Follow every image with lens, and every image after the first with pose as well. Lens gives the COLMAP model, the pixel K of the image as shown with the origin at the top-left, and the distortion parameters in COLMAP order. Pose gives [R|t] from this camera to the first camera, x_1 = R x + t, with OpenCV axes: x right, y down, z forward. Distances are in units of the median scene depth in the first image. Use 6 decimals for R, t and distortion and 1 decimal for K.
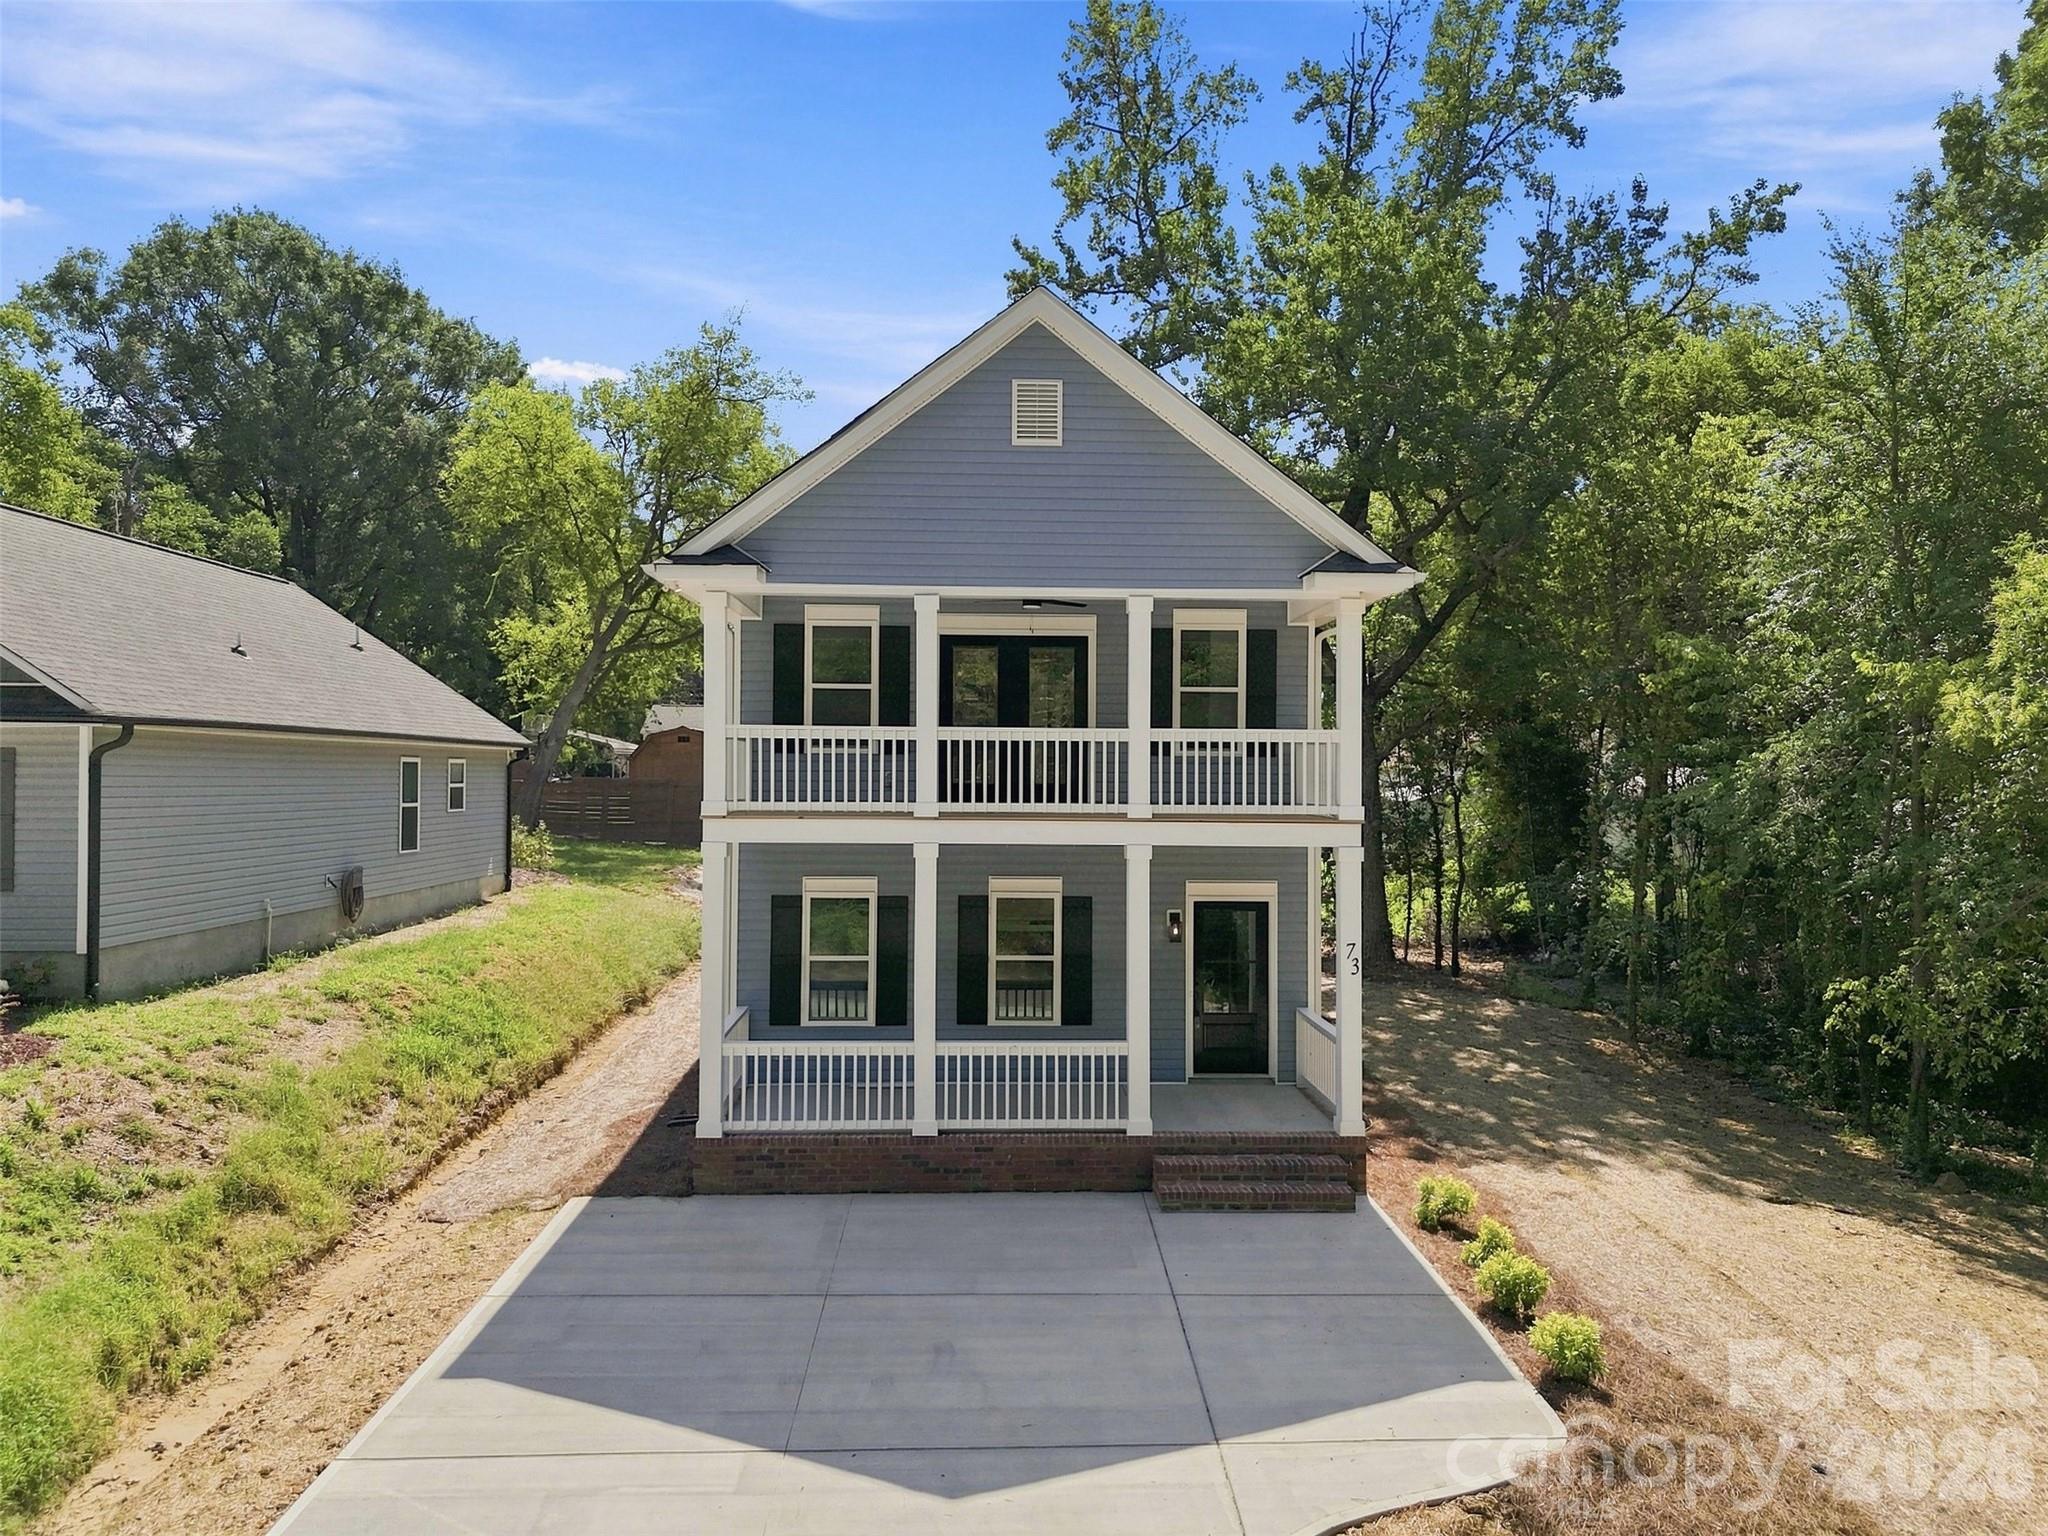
lens RADIAL K [[1527.0, 0, 1024.0], [0, 1527.0, 768.0], [0, 0, 1]] dist [0.036166, -0.004787]
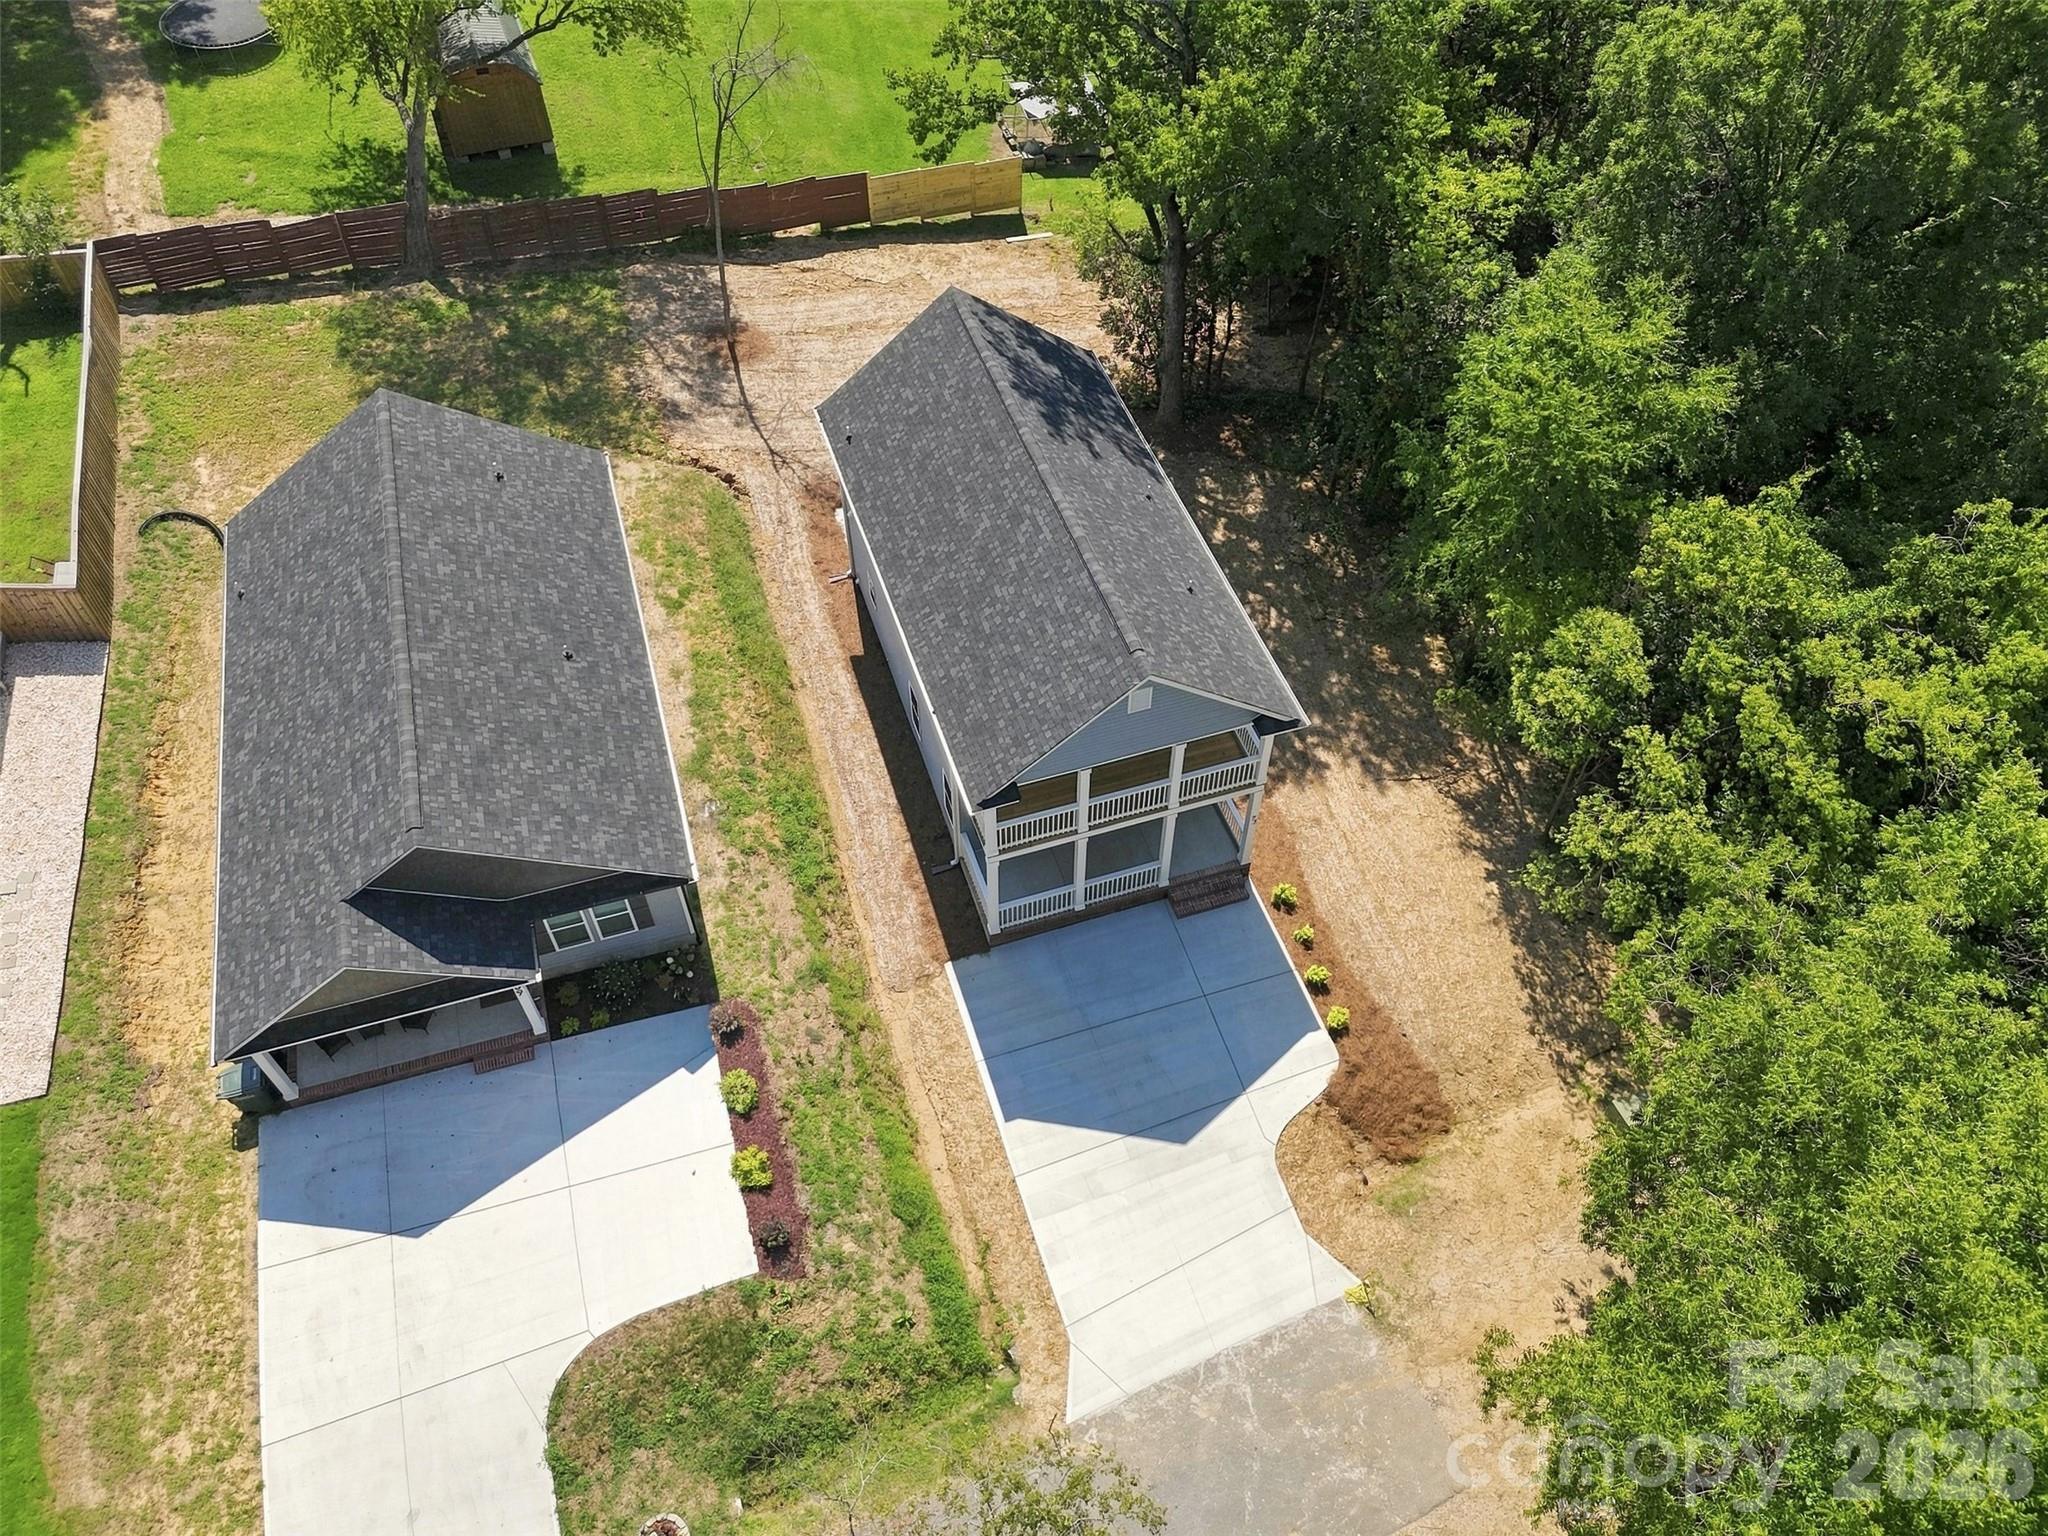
lens RADIAL K [[1527.0, 0, 1024.0], [0, 1527.0, 768.0], [0, 0, 1]] dist [0.036166, -0.004787]
pose [[0.959692, -0.221830, 0.172575, -0.698093], [0.004437, 0.625913, 0.779880, -2.411144], [-0.281018, -0.747679, 0.601668, -0.335676]]
